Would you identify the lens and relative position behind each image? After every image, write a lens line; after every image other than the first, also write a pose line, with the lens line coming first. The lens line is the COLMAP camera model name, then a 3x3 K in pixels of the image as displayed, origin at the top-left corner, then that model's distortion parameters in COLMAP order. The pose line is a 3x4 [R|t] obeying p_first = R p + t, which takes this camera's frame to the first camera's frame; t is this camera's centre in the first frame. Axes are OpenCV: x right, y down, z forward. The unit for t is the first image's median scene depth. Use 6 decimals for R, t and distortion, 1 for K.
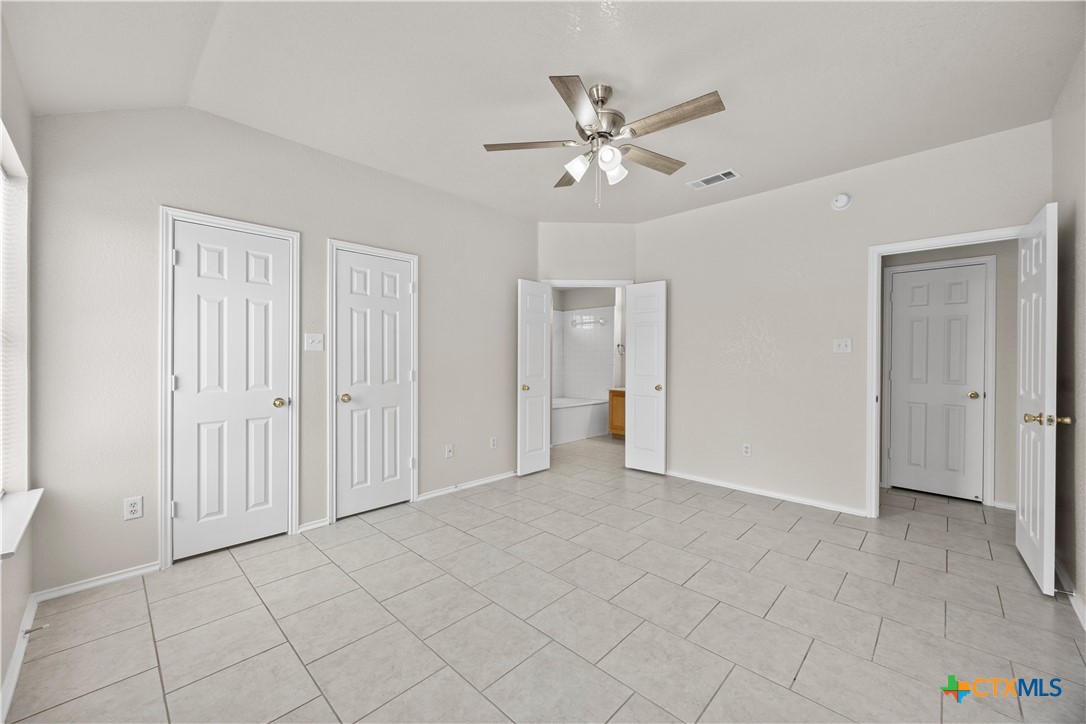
lens RADIAL K [[419.1, 0, 536.8], [0, 419.1, 357.8], [0, 0, 1]] dist [-0.003143, -0.000144]
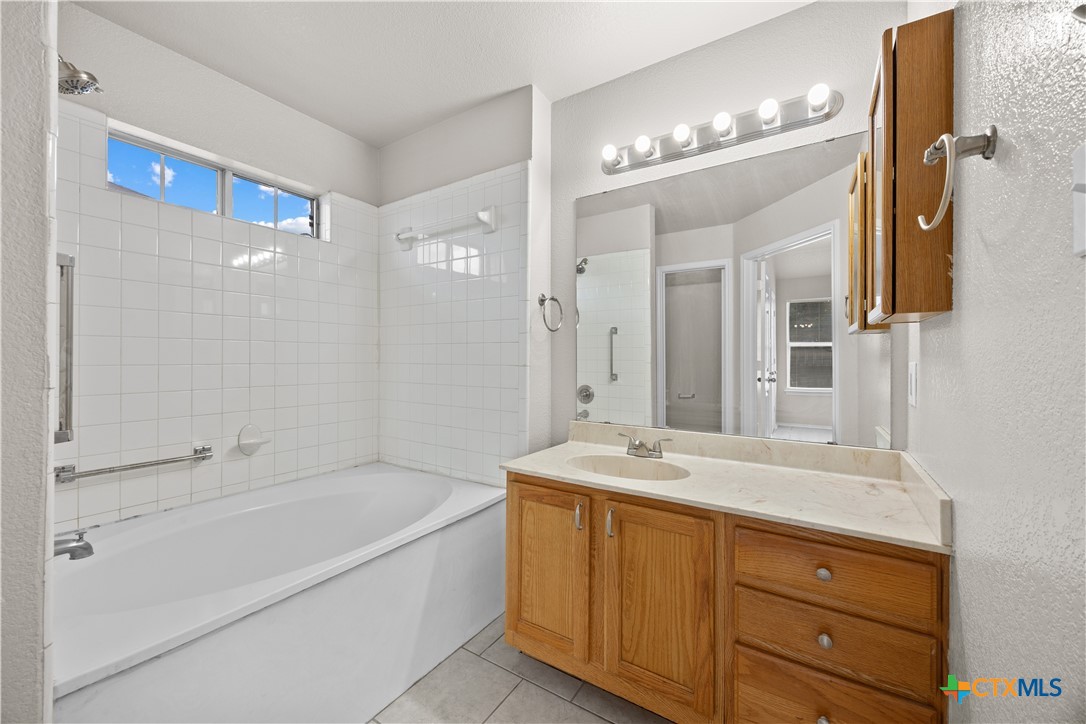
lens RADIAL K [[419.1, 0, 538.5], [0, 419.1, 357.8], [0, 0, 1]] dist [-0.003143, -0.000144]
pose [[0.980733, -0.002175, 0.195342, 0.283902], [0.001877, 0.999997, 0.001711, 0.022791], [-0.195345, -0.001311, 0.980734, 1.502181]]
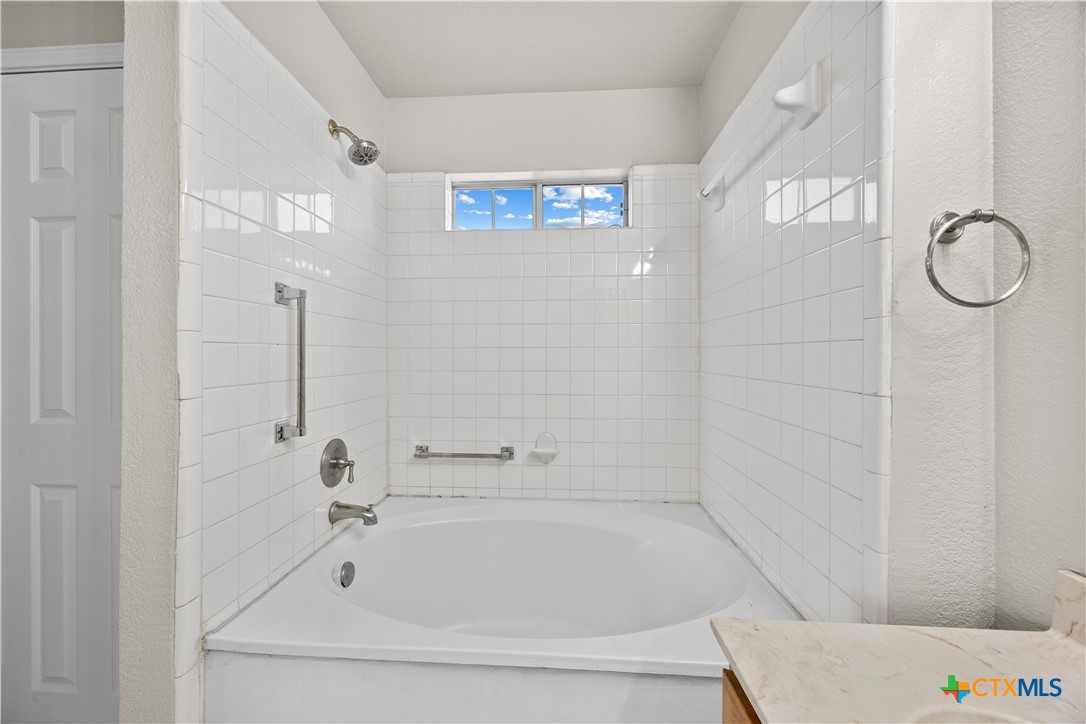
lens RADIAL K [[419.1, 0, 544.1], [0, 419.1, 354.7], [0, 0, 1]] dist [-0.003143, -0.000144]
pose [[0.653904, -0.005165, -0.756560, 0.442288], [0.003896, 0.999986, -0.003460, 0.010924], [0.756568, -0.000685, 0.653915, 1.780036]]
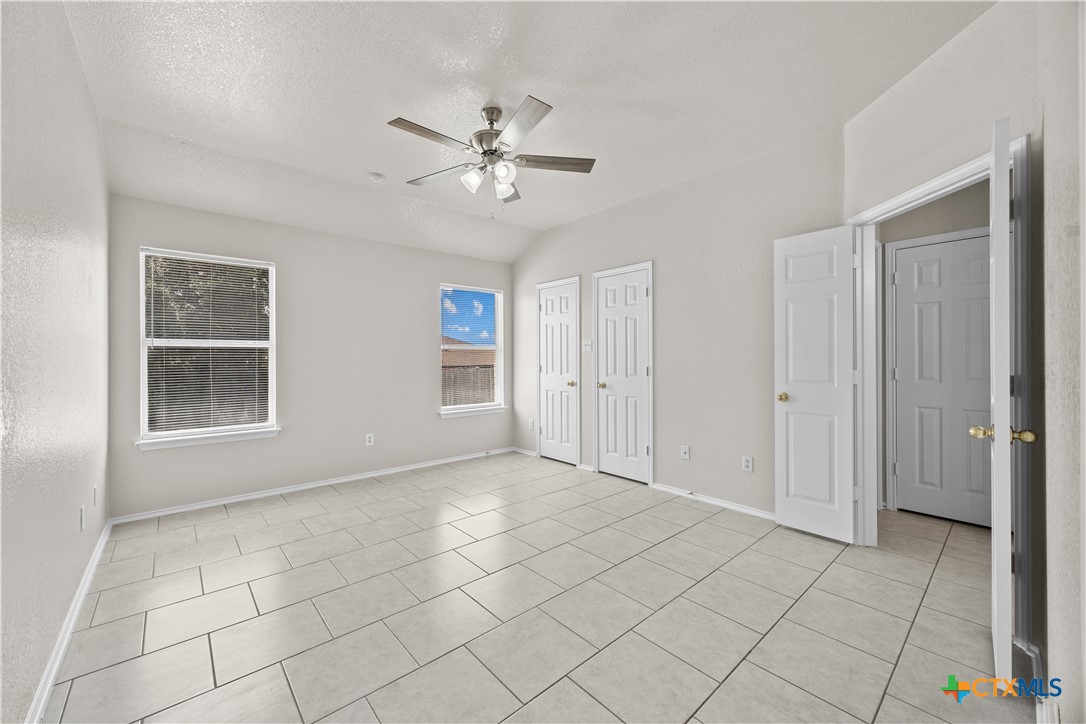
lens RADIAL K [[419.1, 0, 537.3], [0, 419.1, 357.7], [0, 0, 1]] dist [-0.003143, -0.000144]
pose [[-0.080034, -0.003392, -0.996786, 0.895572], [0.006835, 0.999969, -0.003952, 0.009961], [0.996769, -0.007129, -0.080008, 0.869036]]
